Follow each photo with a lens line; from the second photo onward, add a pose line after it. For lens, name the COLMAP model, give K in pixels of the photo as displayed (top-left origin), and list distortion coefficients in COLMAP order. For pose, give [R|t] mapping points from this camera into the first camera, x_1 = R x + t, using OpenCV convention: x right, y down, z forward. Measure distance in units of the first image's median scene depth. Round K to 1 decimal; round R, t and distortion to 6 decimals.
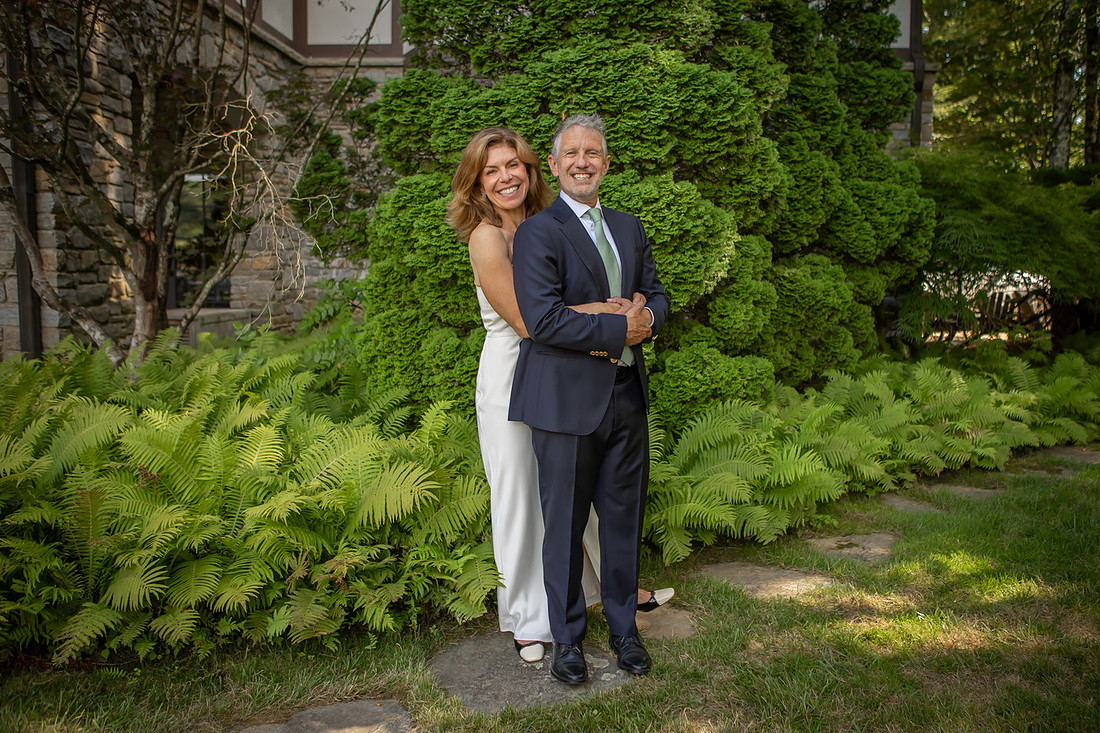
lens RADIAL K [[931.4, 0, 565.4], [0, 931.4, 340.0], [0, 0, 1]] dist [-0.043490, 0.040030]
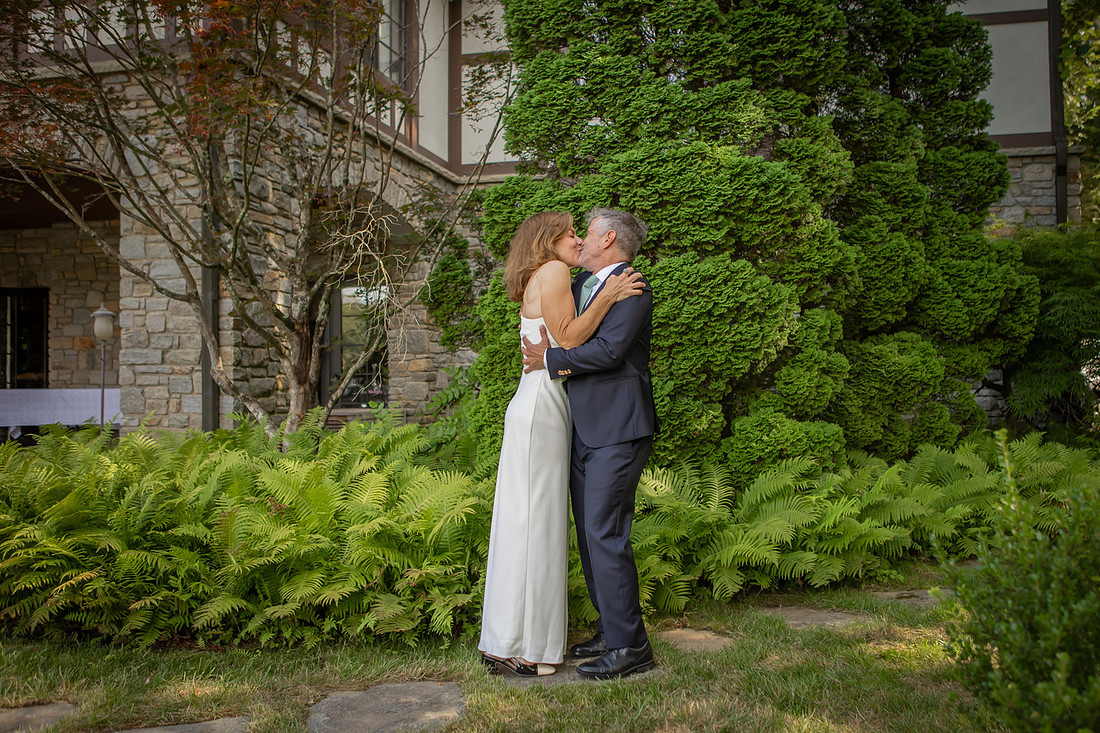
lens RADIAL K [[967.8, 0, 559.9], [0, 967.8, 363.4], [0, 0, 1]] dist [-0.021779, 0.030797]
pose [[0.980684, -0.019469, -0.194626, 0.119550], [-0.000180, 0.994944, -0.100433, 0.060340], [0.195597, 0.098528, 0.975722, -0.141273]]
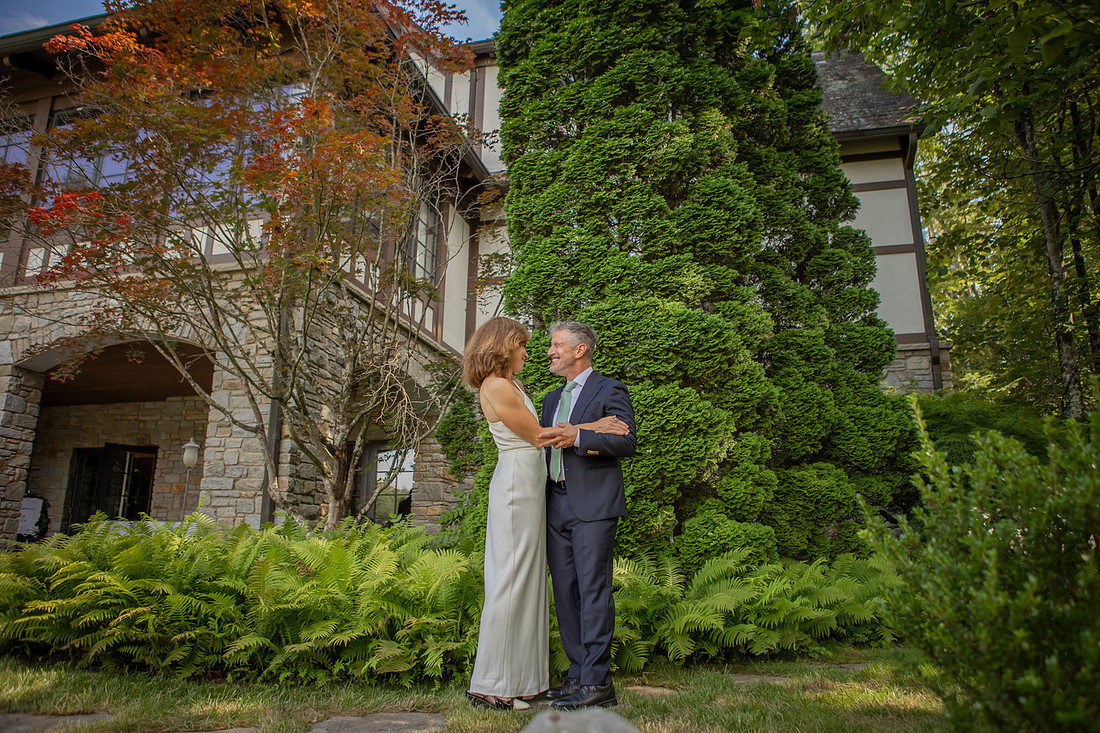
lens RADIAL K [[742.6, 0, 526.2], [0, 742.6, 382.7], [0, 0, 1]] dist [-0.042711, 0.028543]
pose [[0.974474, -0.042780, -0.220385, 0.119162], [-0.026670, 0.952663, -0.302855, 0.145810], [0.222909, 0.301002, 0.927205, -0.081355]]
